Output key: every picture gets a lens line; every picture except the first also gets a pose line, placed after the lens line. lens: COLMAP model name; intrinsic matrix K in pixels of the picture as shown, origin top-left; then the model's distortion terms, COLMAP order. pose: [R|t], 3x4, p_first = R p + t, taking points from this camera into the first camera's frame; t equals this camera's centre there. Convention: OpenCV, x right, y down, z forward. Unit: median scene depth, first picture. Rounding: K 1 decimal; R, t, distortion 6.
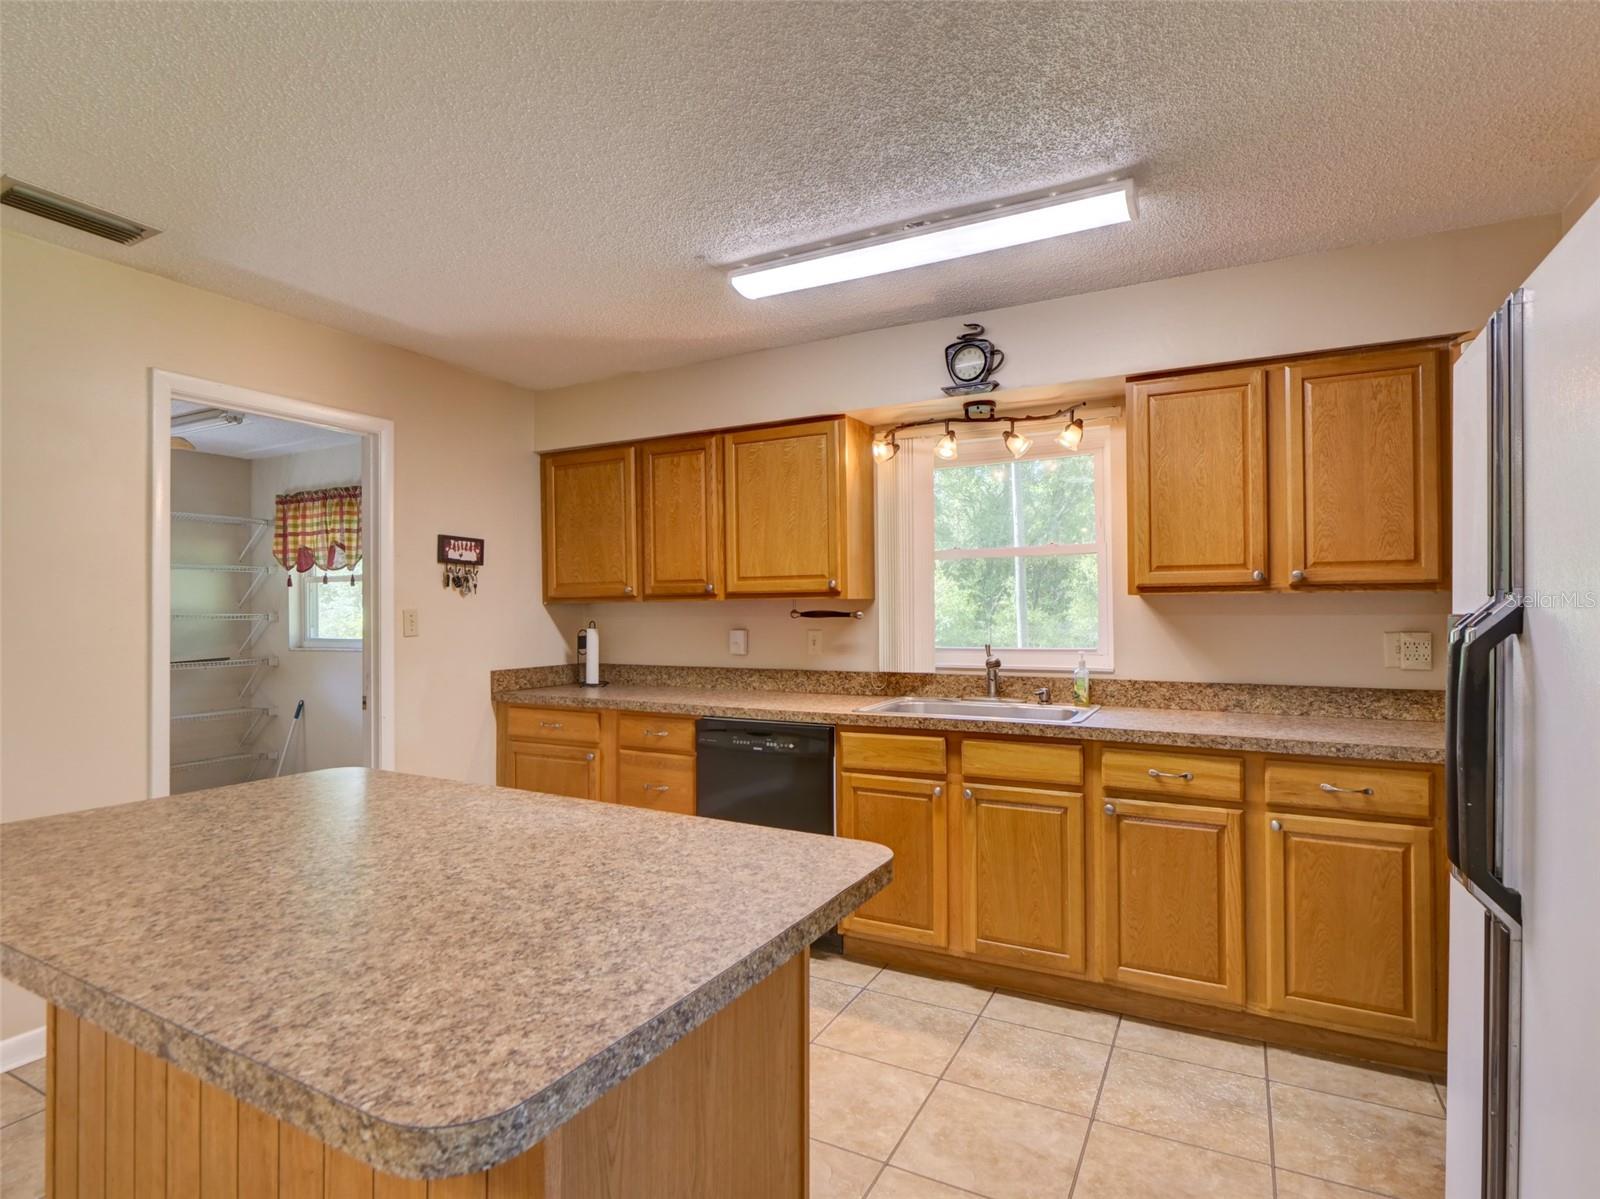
lens RADIAL K [[836.7, 0, 794.6], [0, 836.7, 599.2], [0, 0, 1]] dist [-0.006603, 0.000628]
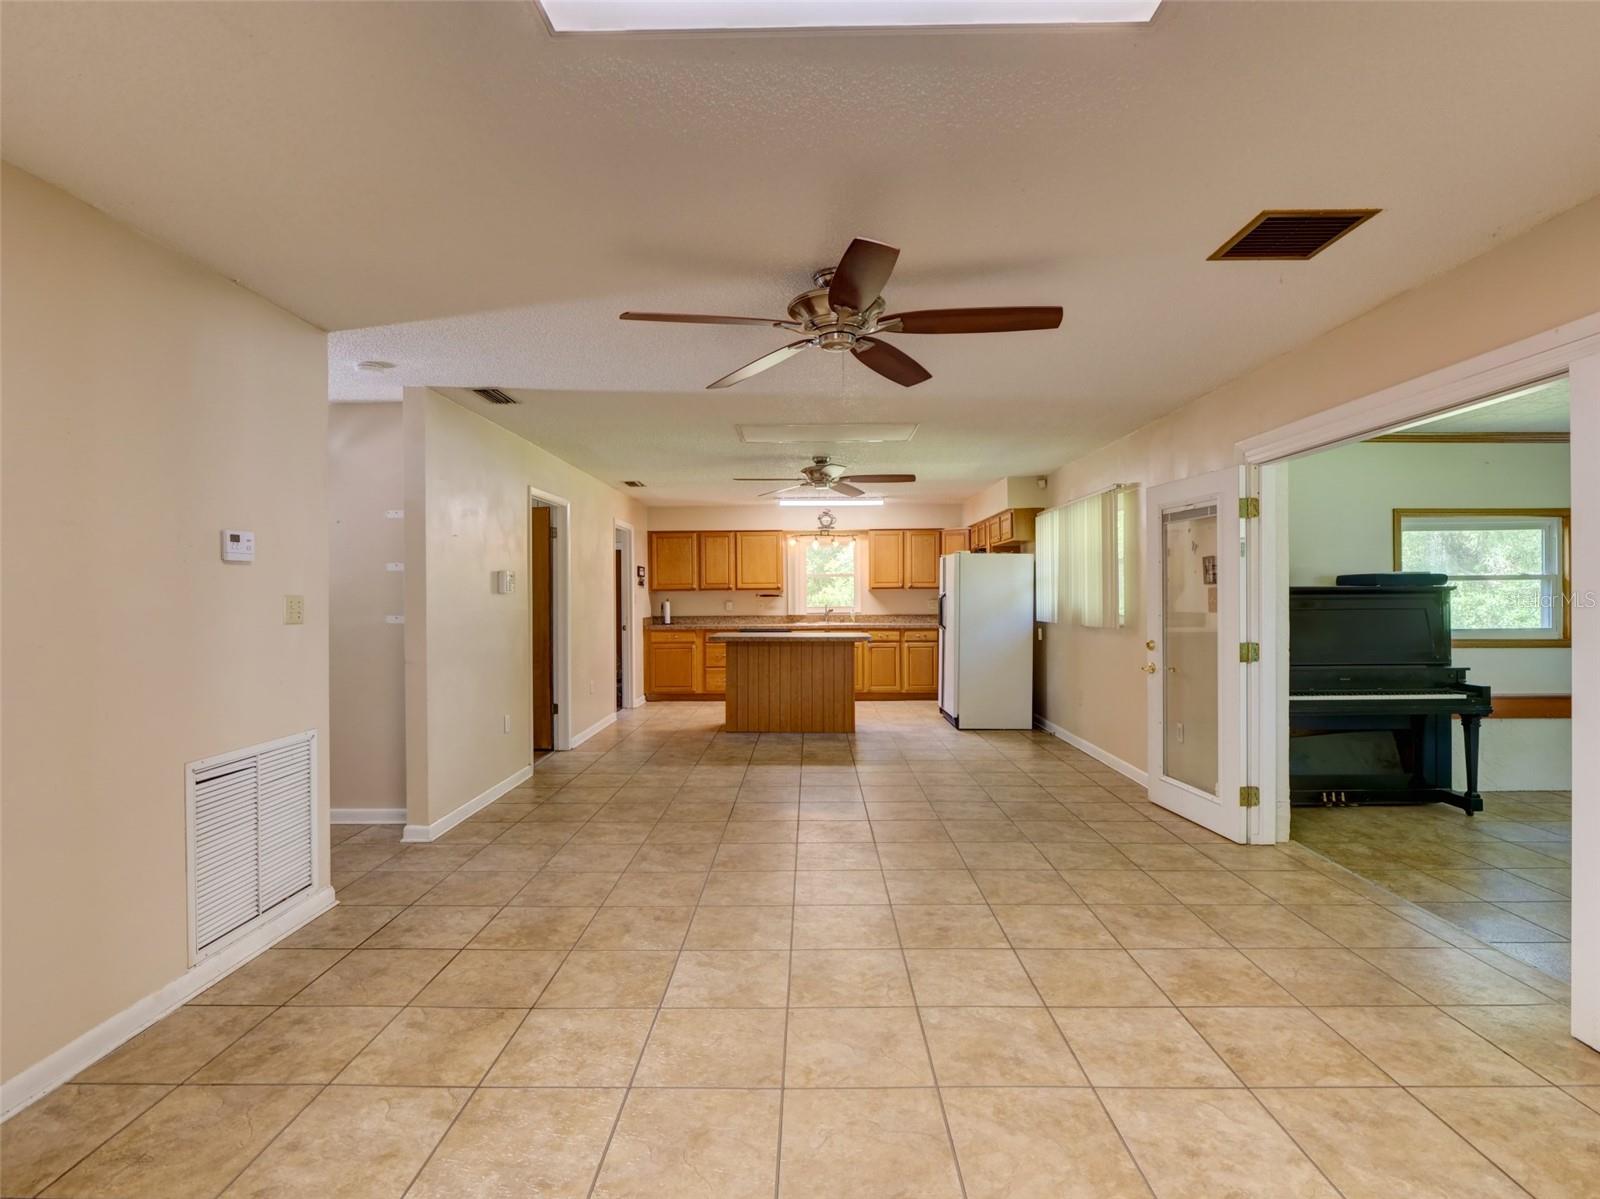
lens RADIAL K [[782.2, 0, 797.5], [0, 782.2, 597.2], [0, 0, 1]] dist [-0.011700, -0.001031]
pose [[0.888992, -0.002608, 0.457916, -1.247779], [-0.004585, 0.999883, 0.014596, -0.018613], [-0.457900, -0.015075, 0.888876, -1.629076]]
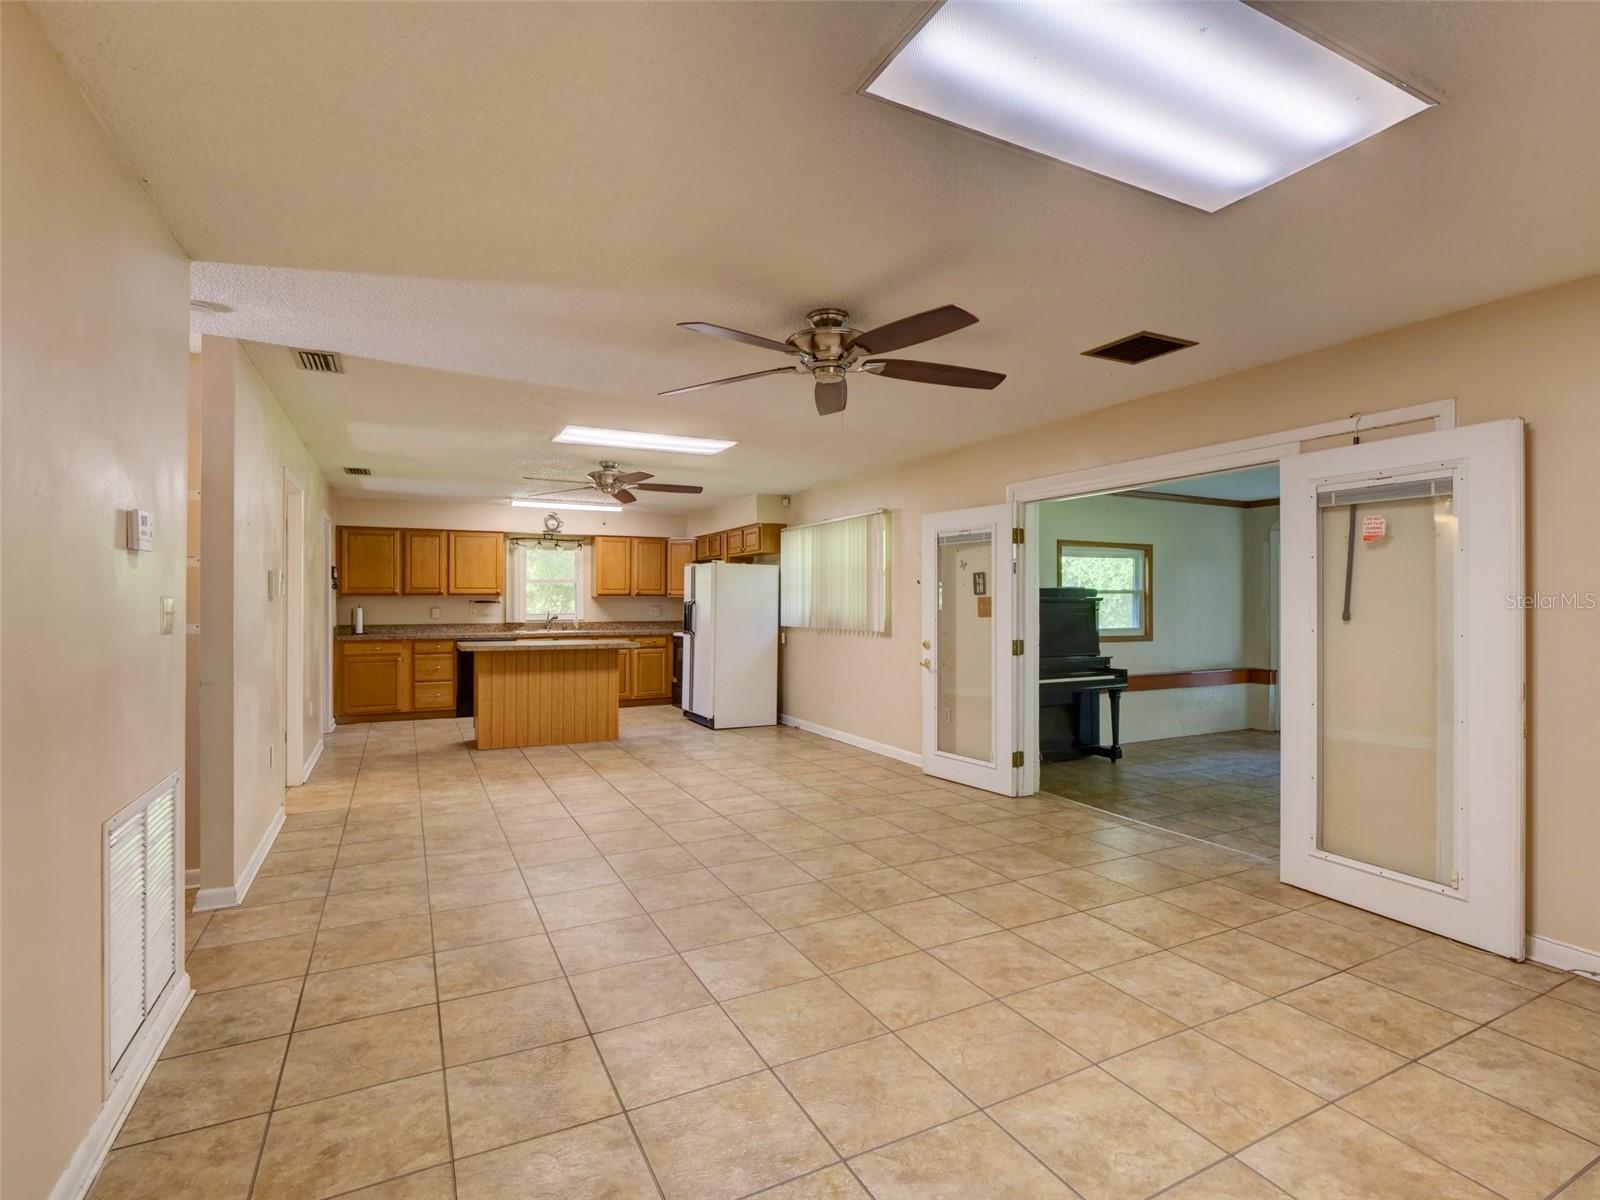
lens RADIAL K [[782.2, 0, 798.4], [0, 782.2, 598.5], [0, 0, 1]] dist [-0.011700, -0.001031]
pose [[0.572063, 0.007436, 0.820176, -1.609965], [-0.015062, 0.999886, 0.001440, -0.012818], [-0.820071, -0.013177, 0.572110, -1.409400]]
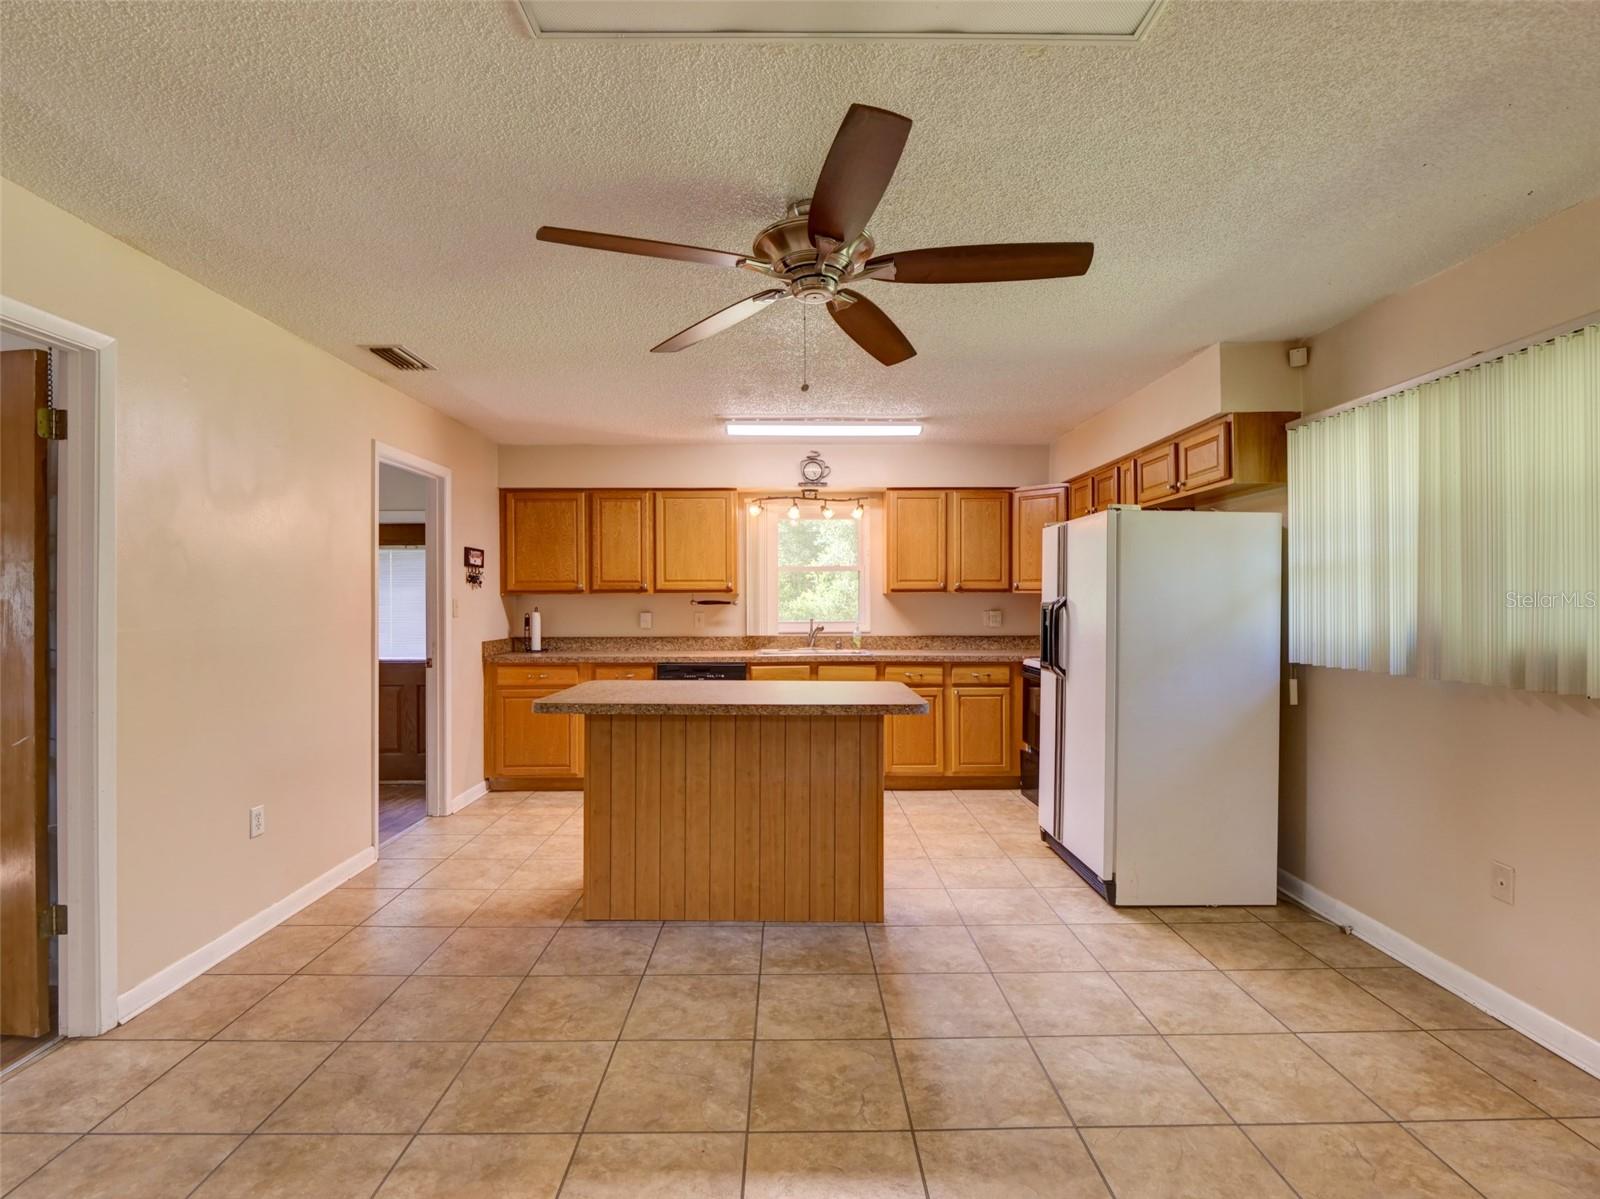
lens RADIAL K [[782.2, 0, 799.0], [0, 782.2, 593.4], [0, 0, 1]] dist [-0.011700, -0.001031]
pose [[0.874727, 0.007345, 0.484560, -0.642415], [-0.009391, 0.999954, 0.001795, -0.005470], [-0.484525, -0.006121, 0.874756, -0.516423]]
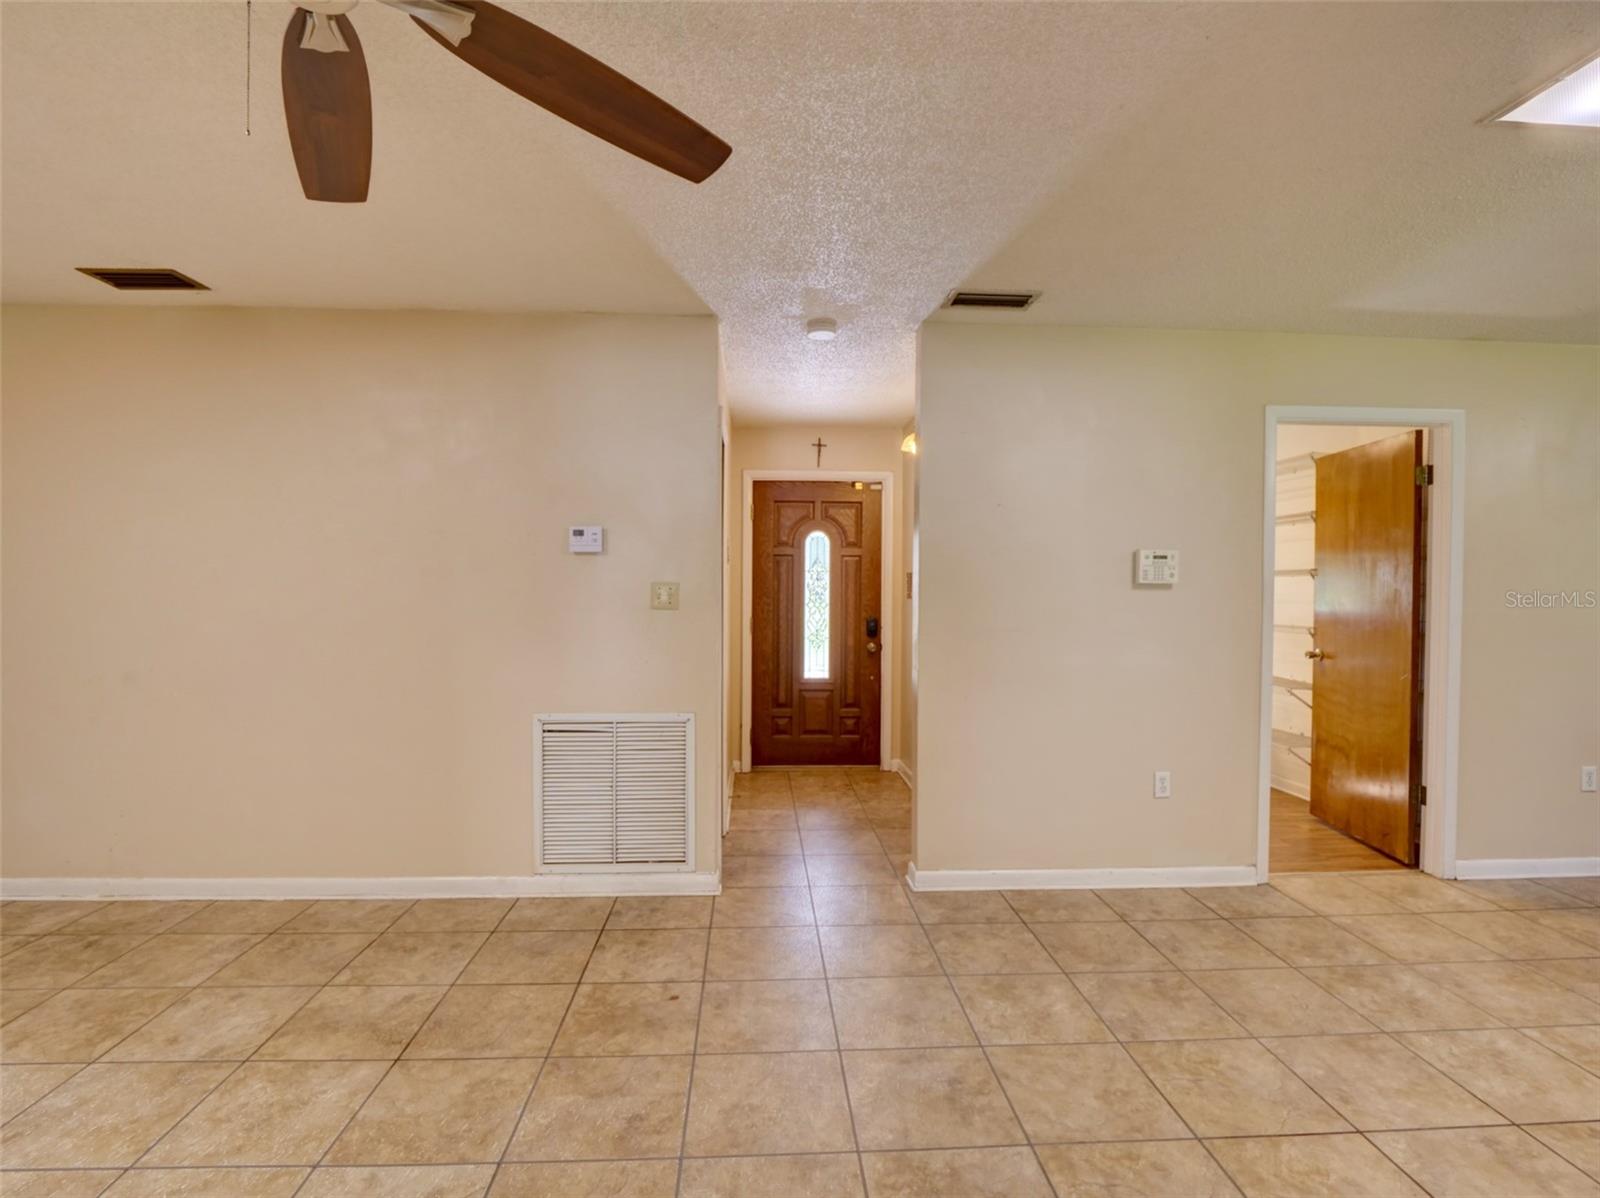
lens RADIAL K [[782.2, 0, 796.5], [0, 782.2, 602.3], [0, 0, 1]] dist [-0.011700, -0.001031]
pose [[0.519959, 0.023474, -0.853869, -0.419583], [0.003282, 0.999560, 0.029478, -0.009157], [0.854185, -0.018130, 0.519653, -0.897542]]
